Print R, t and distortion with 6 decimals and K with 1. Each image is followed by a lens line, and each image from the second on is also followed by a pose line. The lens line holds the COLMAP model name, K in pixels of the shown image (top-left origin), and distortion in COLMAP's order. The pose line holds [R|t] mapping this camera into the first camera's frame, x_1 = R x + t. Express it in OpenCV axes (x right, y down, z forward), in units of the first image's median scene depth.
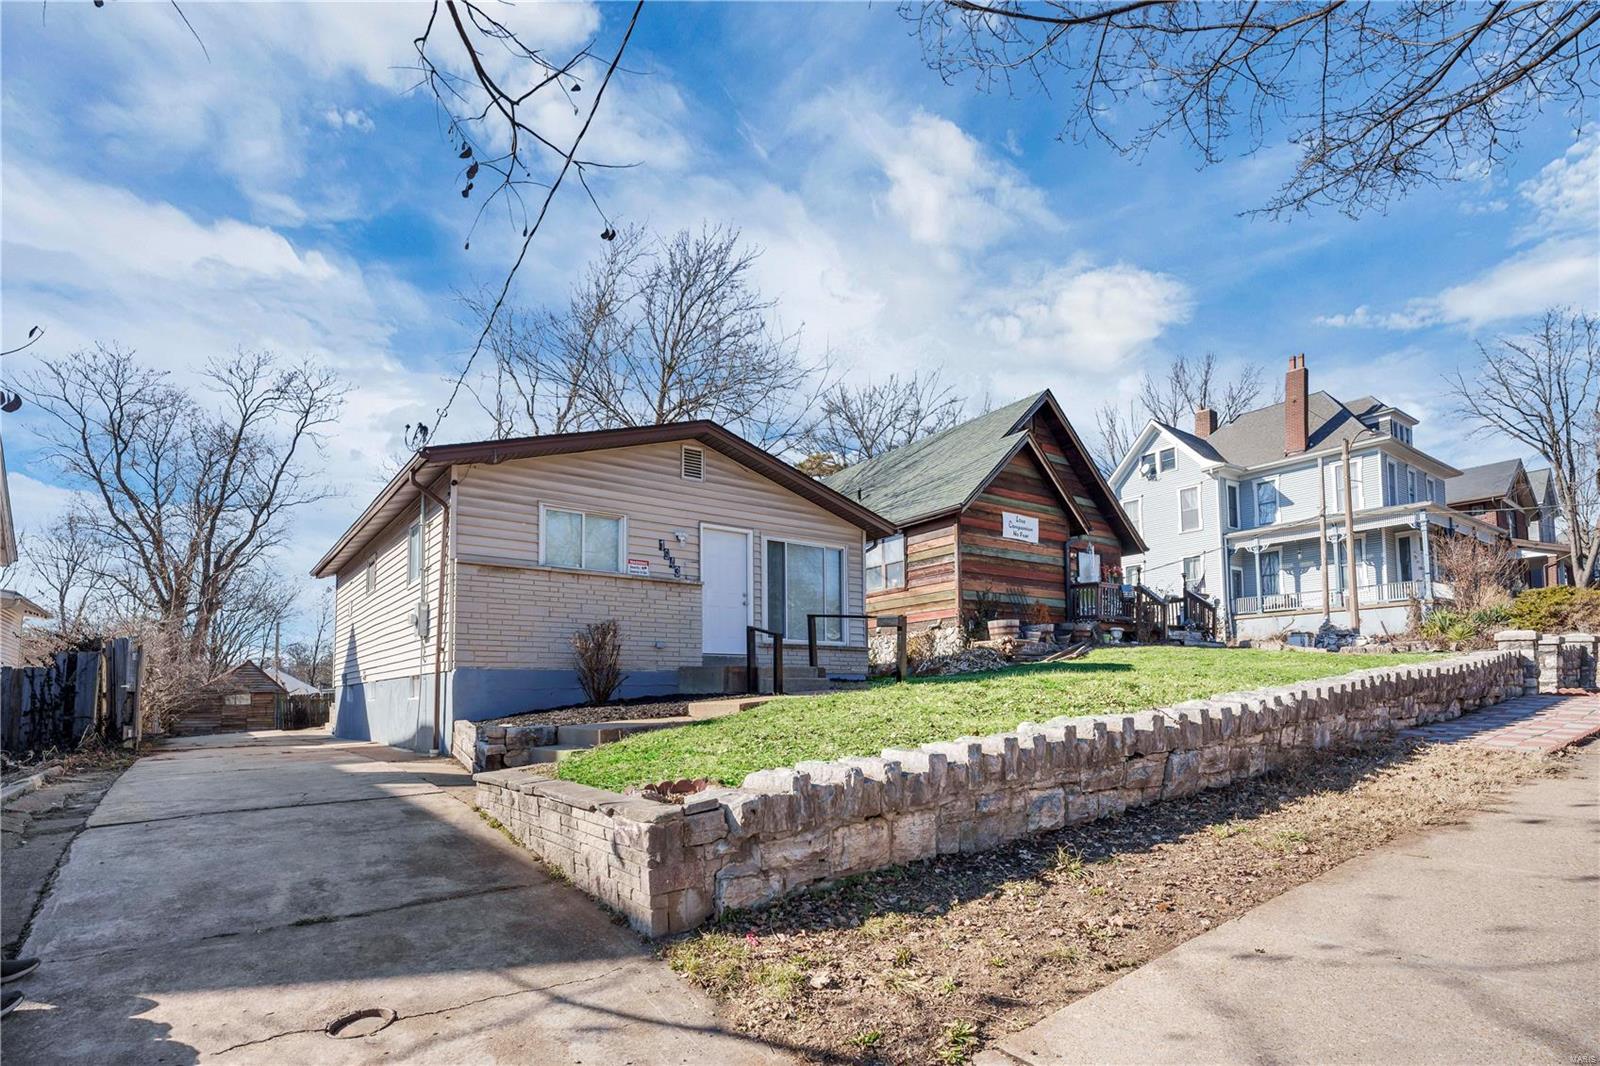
lens RADIAL K [[797.6, 0, 791.9], [0, 797.6, 538.6], [0, 0, 1]] dist [-0.011728, -0.000314]
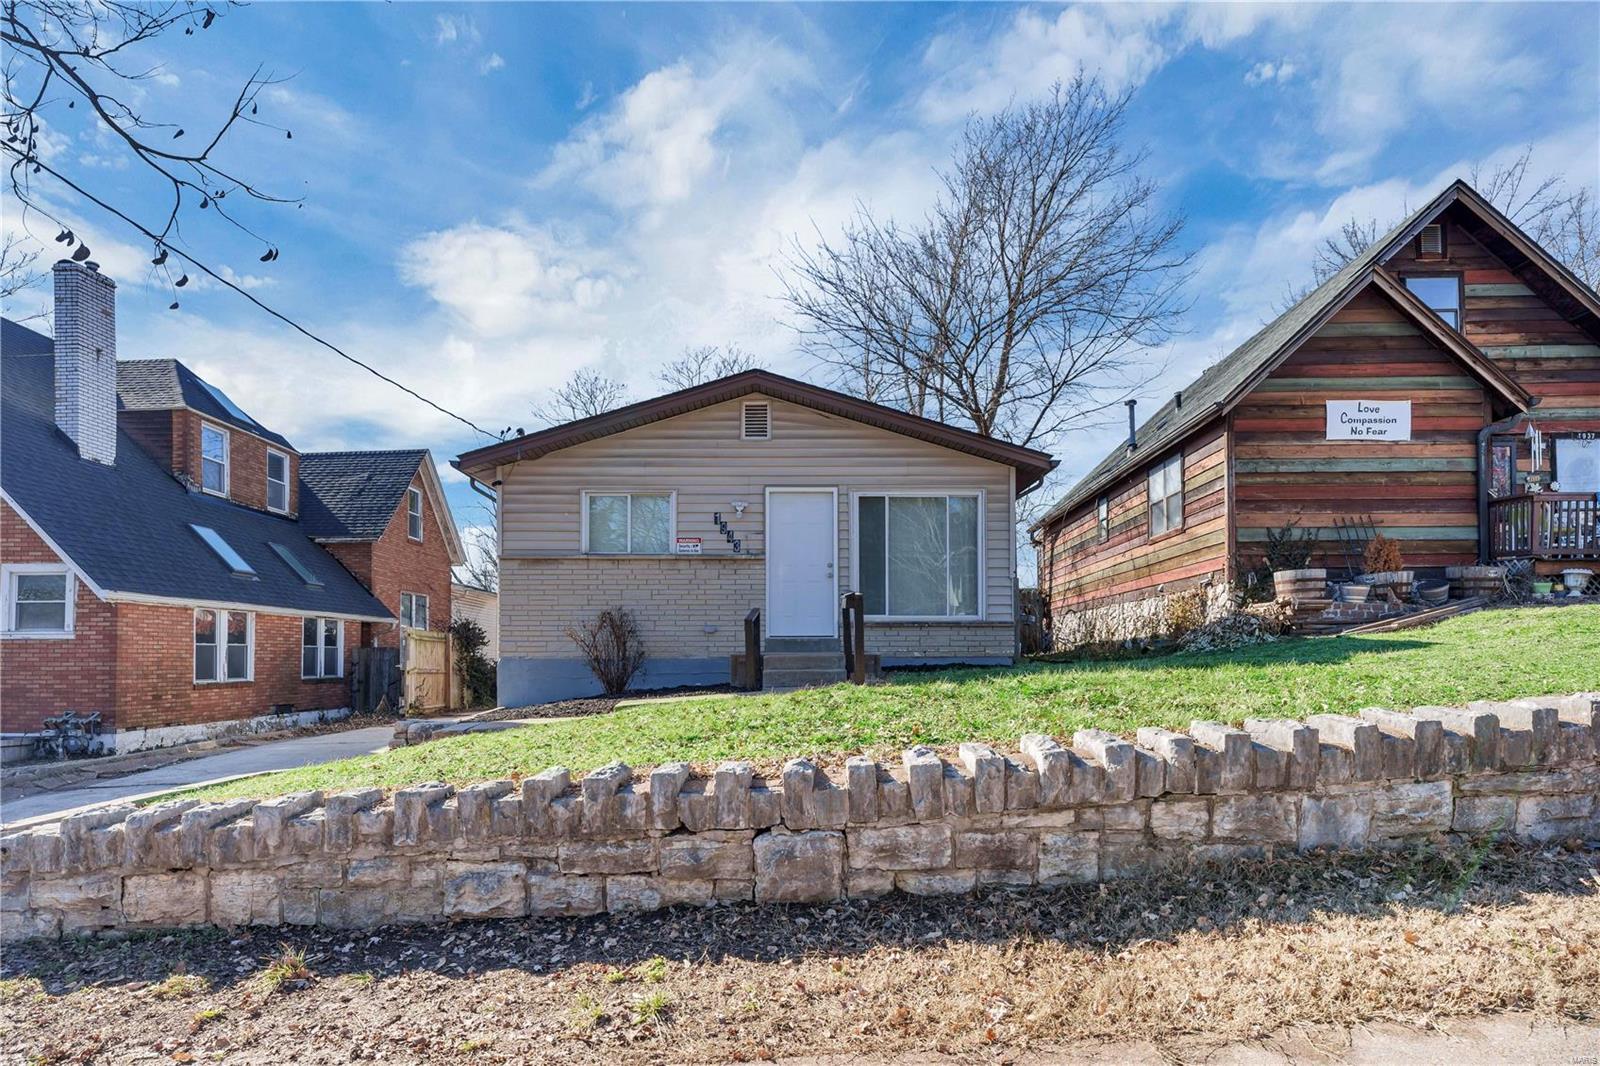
lens RADIAL K [[872.3, 0, 800.2], [0, 872.3, 540.2], [0, 0, 1]] dist [-0.008392, 0.000687]
pose [[0.802548, -0.071026, -0.592345, 0.481405], [0.113187, 0.992982, 0.034290, 0.009203], [0.585752, -0.094565, 0.804955, 0.247040]]
